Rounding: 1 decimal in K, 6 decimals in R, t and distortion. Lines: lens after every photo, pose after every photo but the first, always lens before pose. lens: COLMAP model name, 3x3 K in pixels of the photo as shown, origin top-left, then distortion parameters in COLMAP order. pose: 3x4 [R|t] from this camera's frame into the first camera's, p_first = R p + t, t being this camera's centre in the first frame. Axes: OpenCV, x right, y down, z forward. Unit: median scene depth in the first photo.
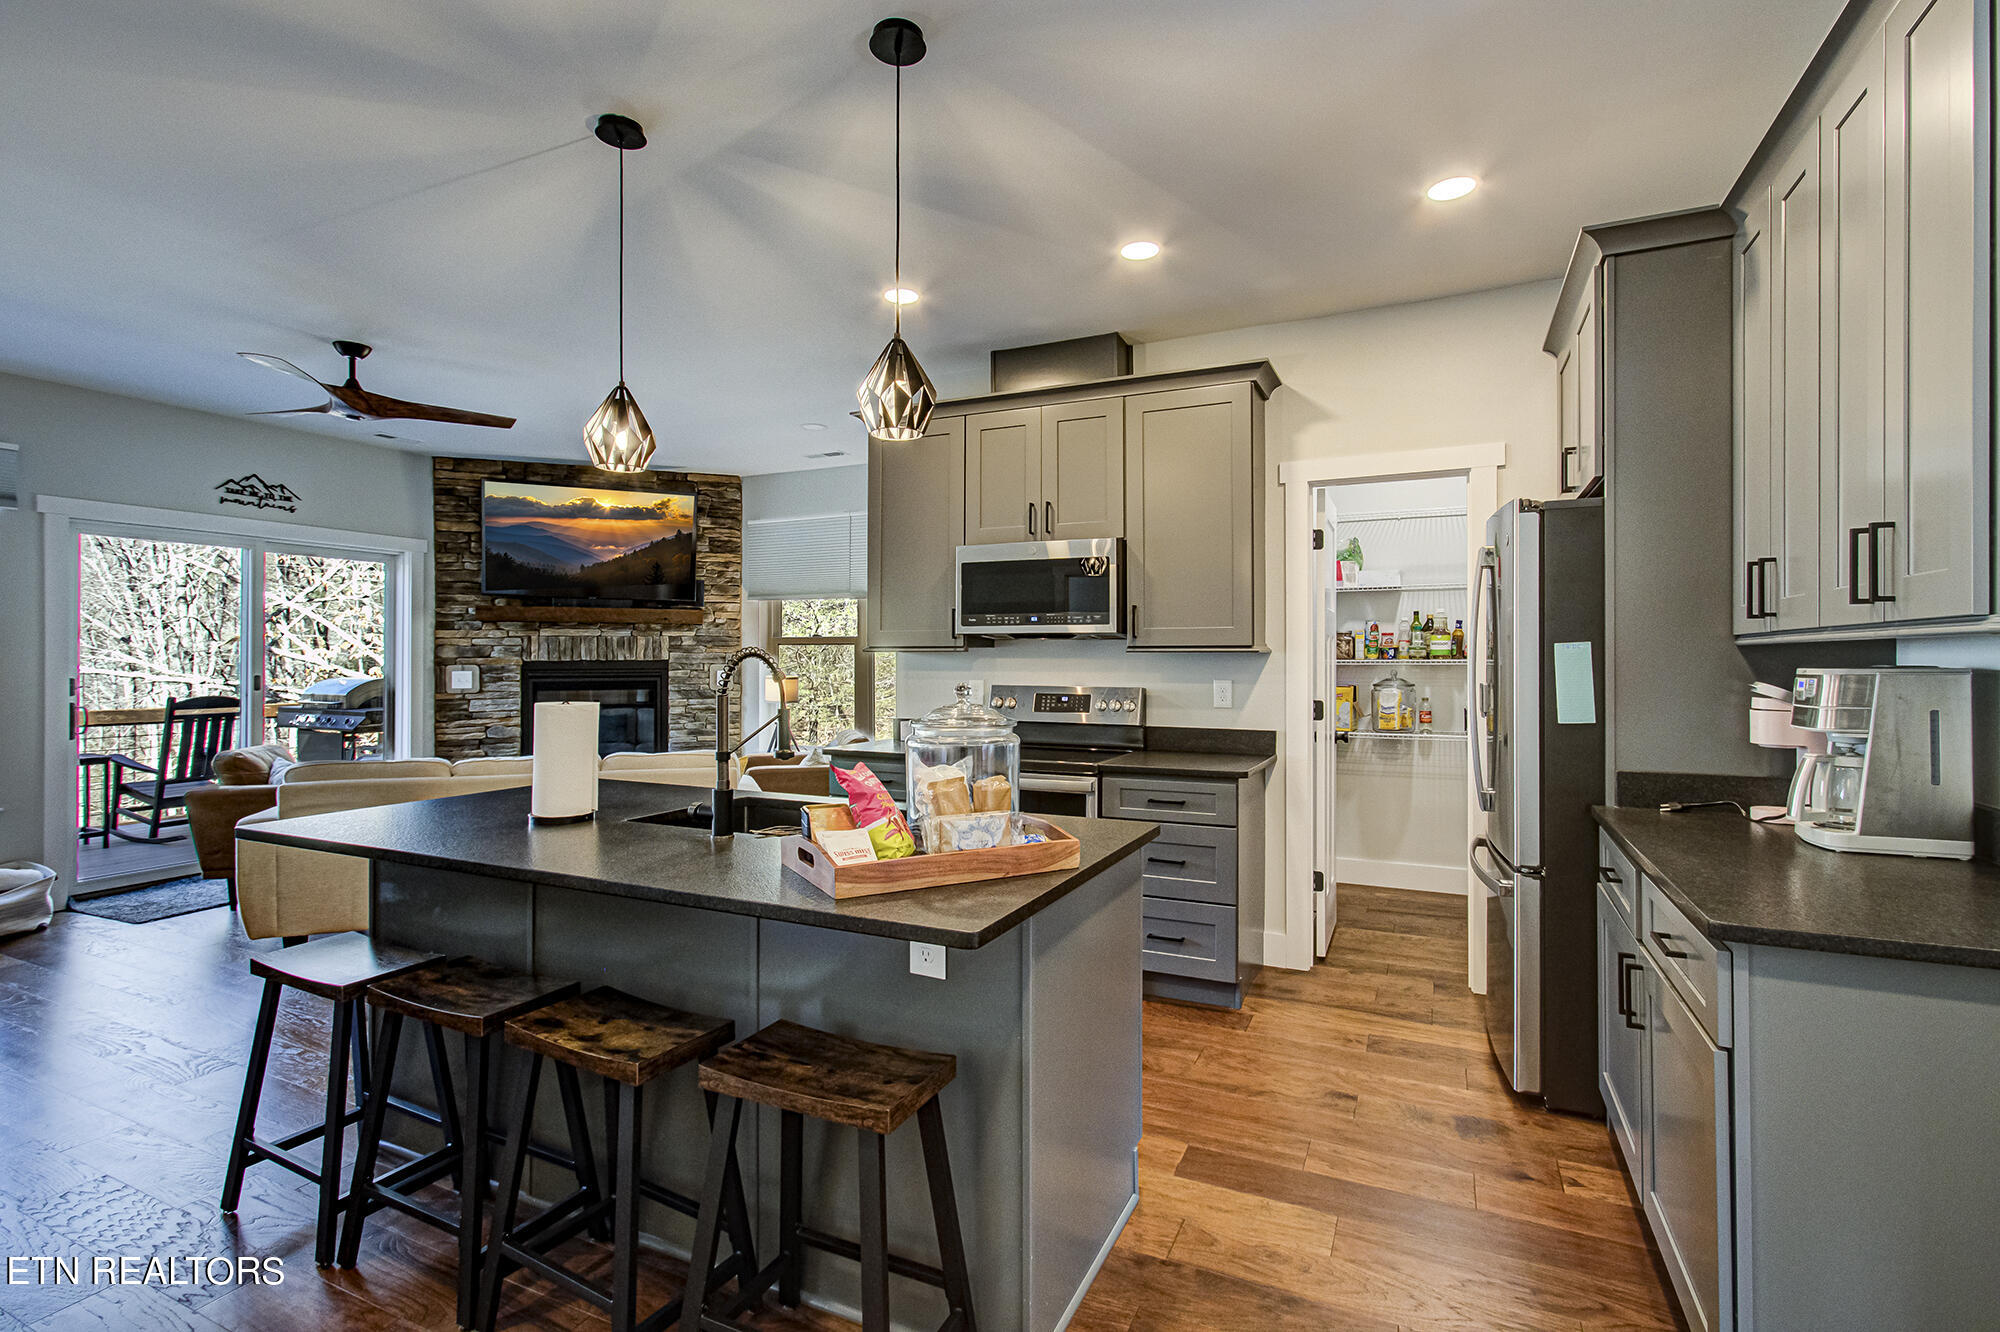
lens RADIAL K [[951.1, 0, 1005.3], [0, 951.1, 650.4], [0, 0, 1]] dist [0.020222, -0.000388]
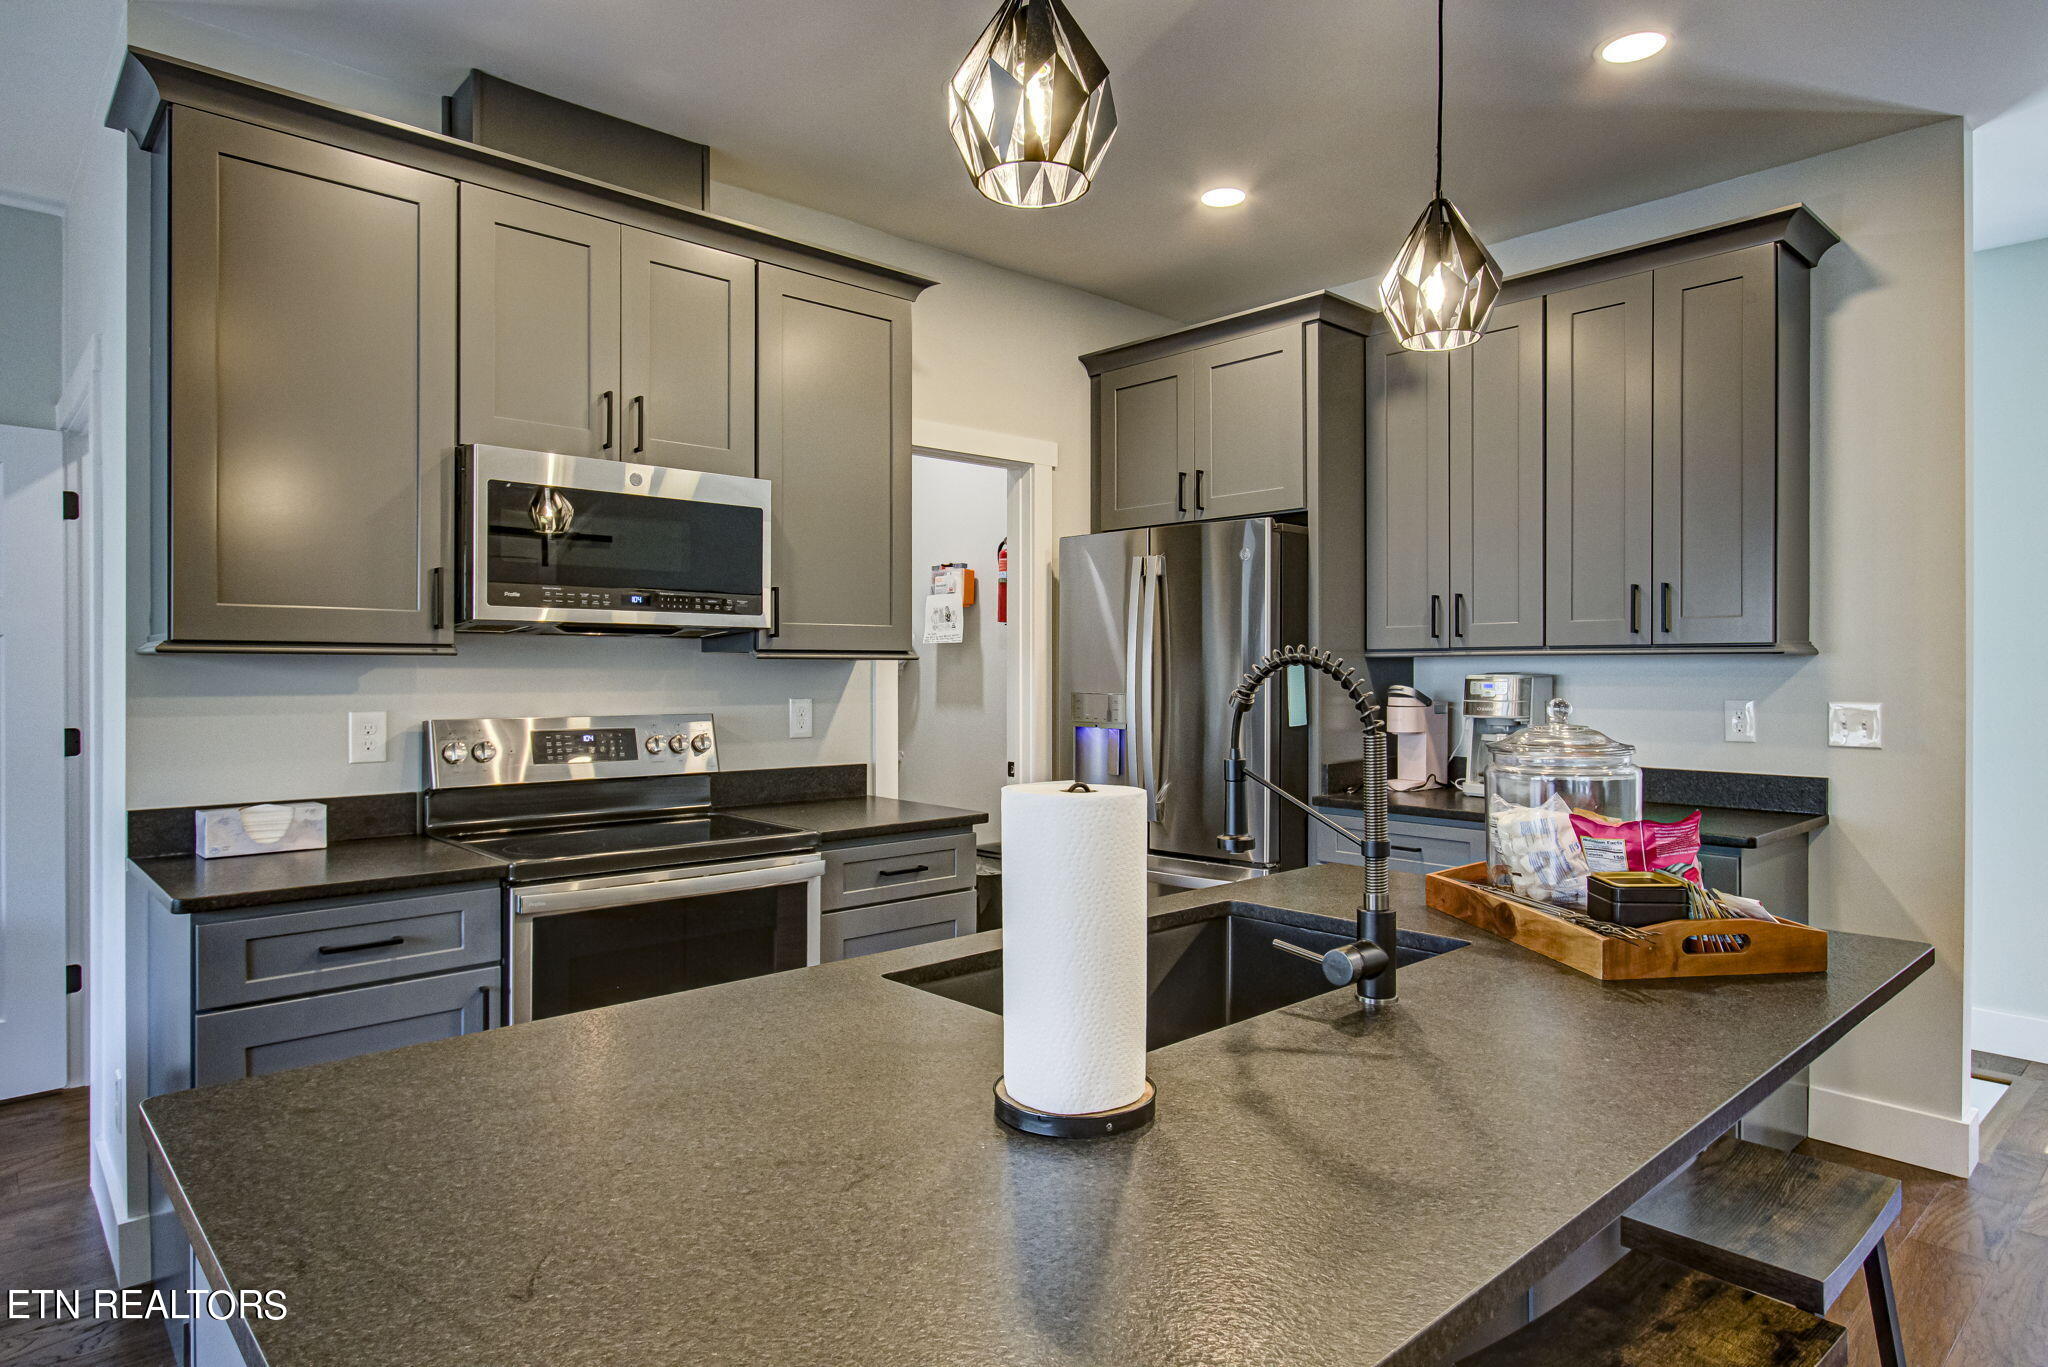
lens RADIAL K [[1193.3, 0, 1027.5], [0, 1193.3, 667.7], [0, 0, 1]] dist [-0.003405, -0.000632]
pose [[0.358971, -0.000613, 0.933348, -0.447997], [-0.006748, 0.999972, 0.003252, 0.003220], [-0.933324, -0.007466, 0.358957, 0.425894]]
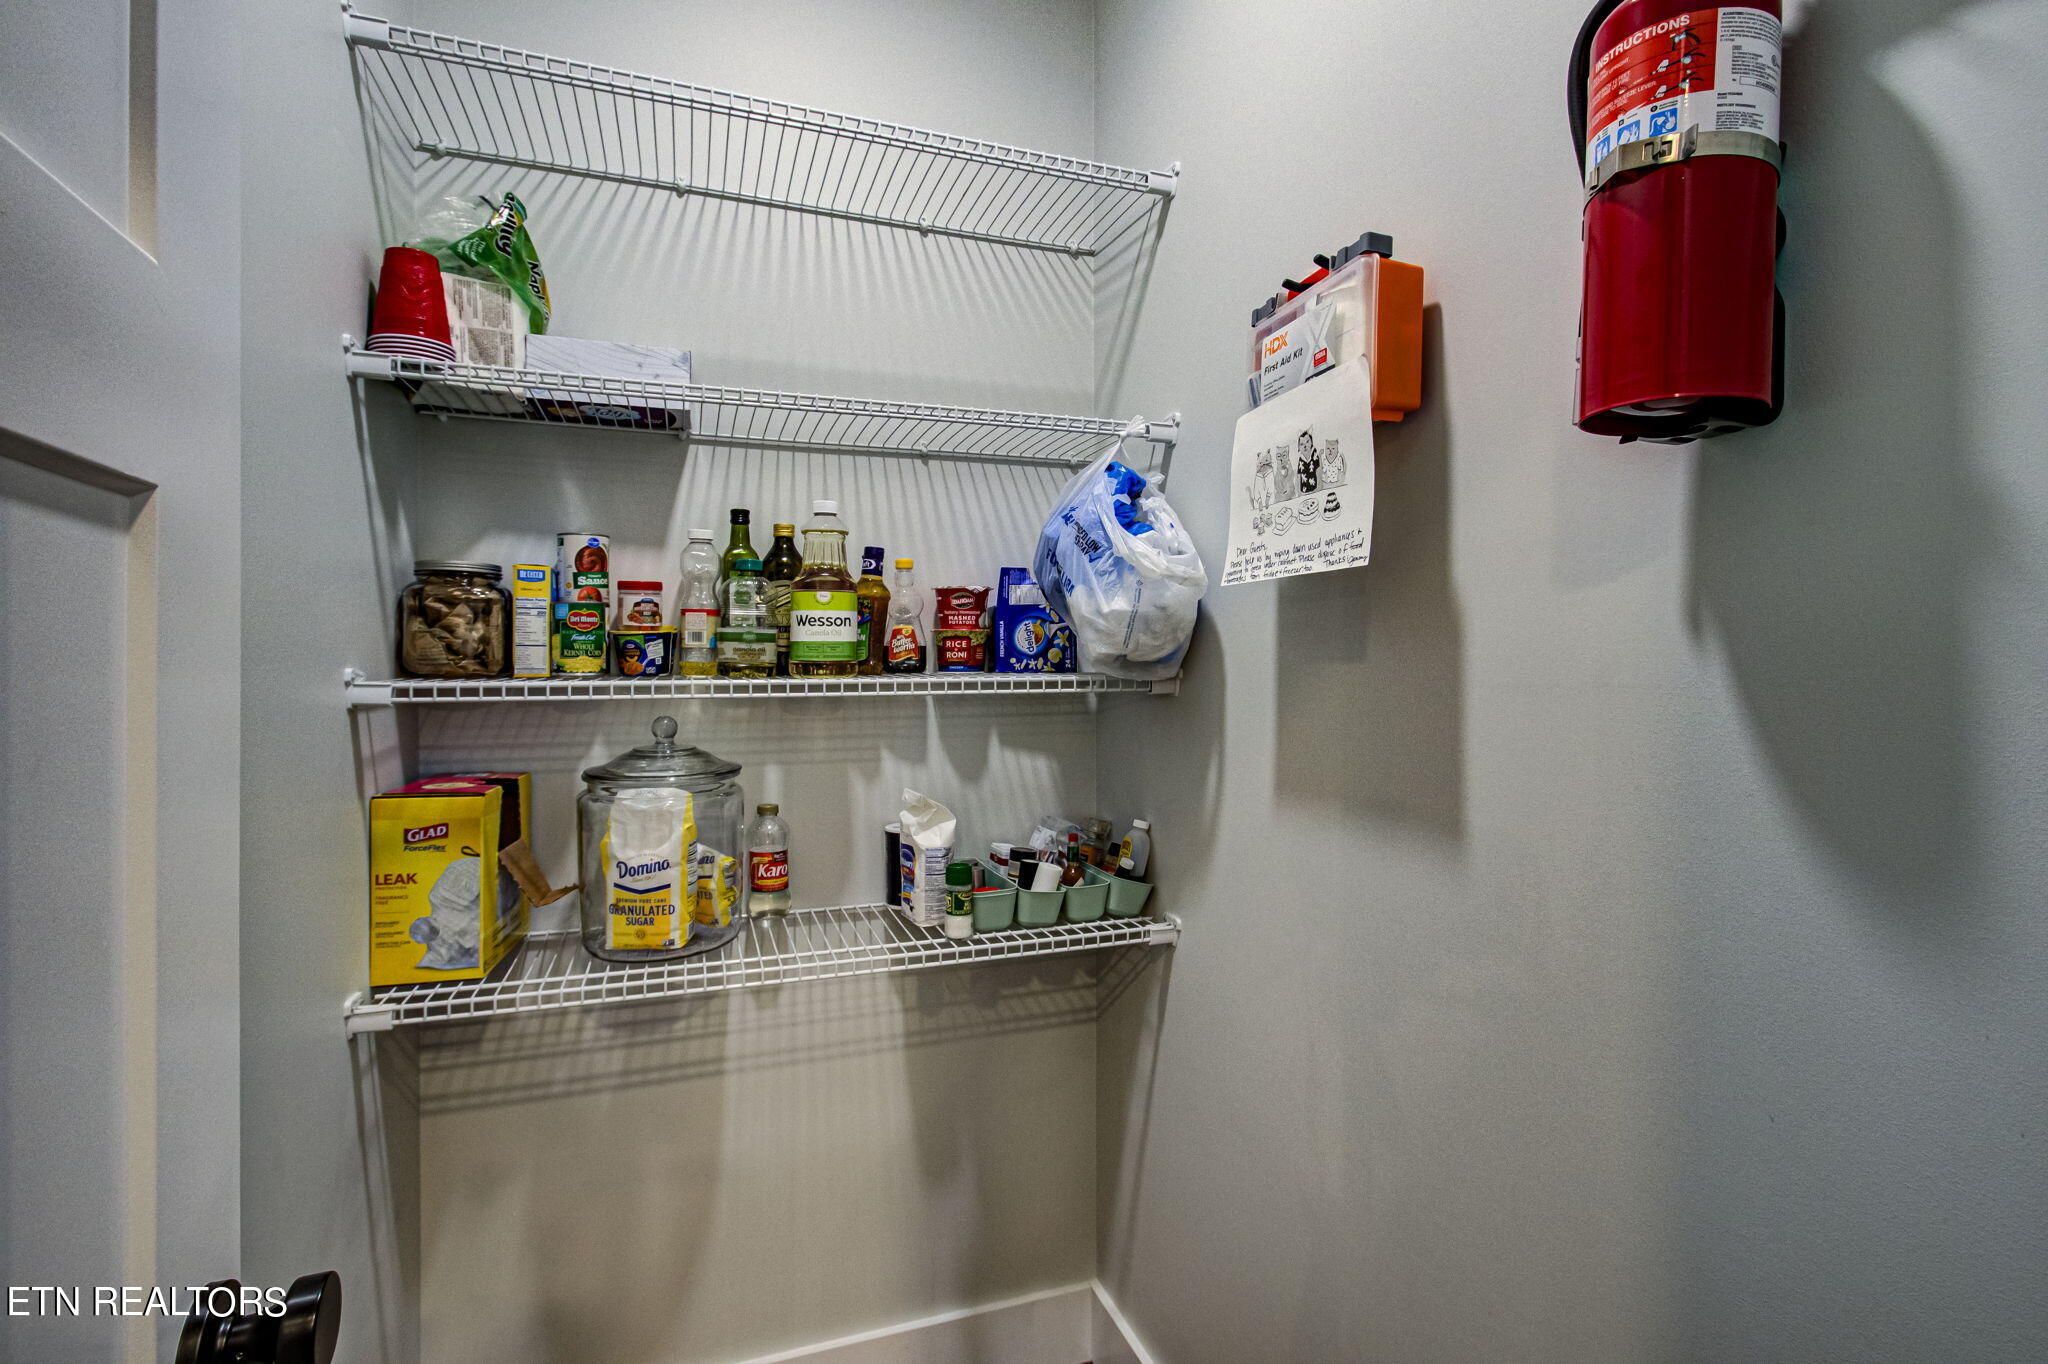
lens RADIAL K [[899.2, 0, 1024.0], [0, 899.2, 682.0], [0, 0, 1]] dist [0.001776, 0.000130]
pose [[0.701726, -0.006553, 0.712417, 0.303958], [-0.004405, 0.999899, 0.013536, 0.007268], [-0.712433, -0.012637, 0.701626, 0.765527]]
